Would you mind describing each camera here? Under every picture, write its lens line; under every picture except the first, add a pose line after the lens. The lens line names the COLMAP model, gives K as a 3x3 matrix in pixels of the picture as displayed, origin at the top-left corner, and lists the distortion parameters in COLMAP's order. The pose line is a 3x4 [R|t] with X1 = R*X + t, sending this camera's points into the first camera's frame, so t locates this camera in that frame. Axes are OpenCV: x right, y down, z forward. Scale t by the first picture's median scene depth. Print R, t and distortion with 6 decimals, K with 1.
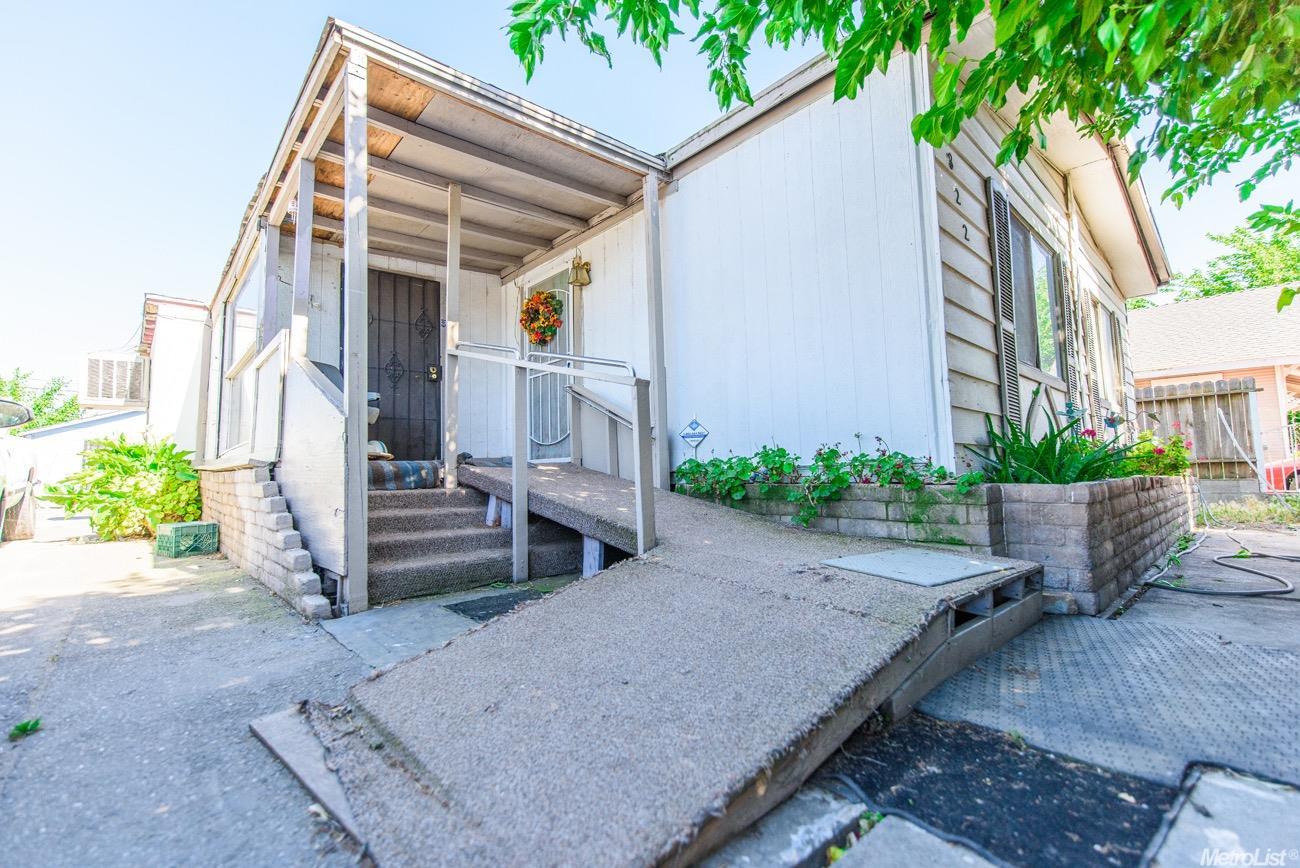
lens RADIAL K [[560.7, 0, 646.7], [0, 560.7, 428.7], [0, 0, 1]] dist [-0.004518, -0.000451]
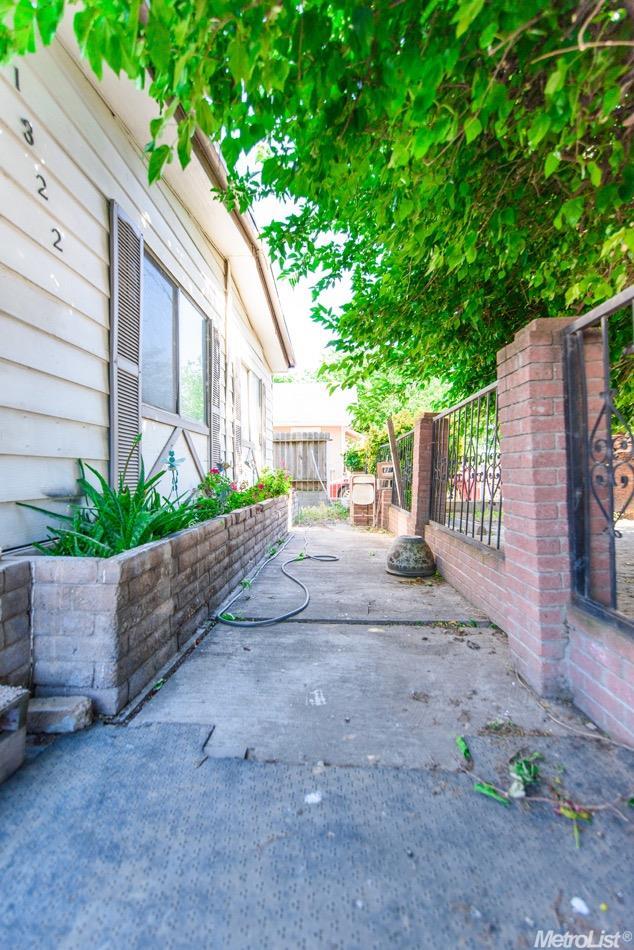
lens RADIAL K [[409.7, 0, 318.6], [0, 409.7, 473.7], [0, 0, 1]] dist [-0.004518, -0.000451]
pose [[0.711228, 0.011791, 0.702863, 0.285389], [-0.065934, 0.996571, 0.050000, -0.041439], [-0.699863, -0.081903, 0.709566, 0.183114]]
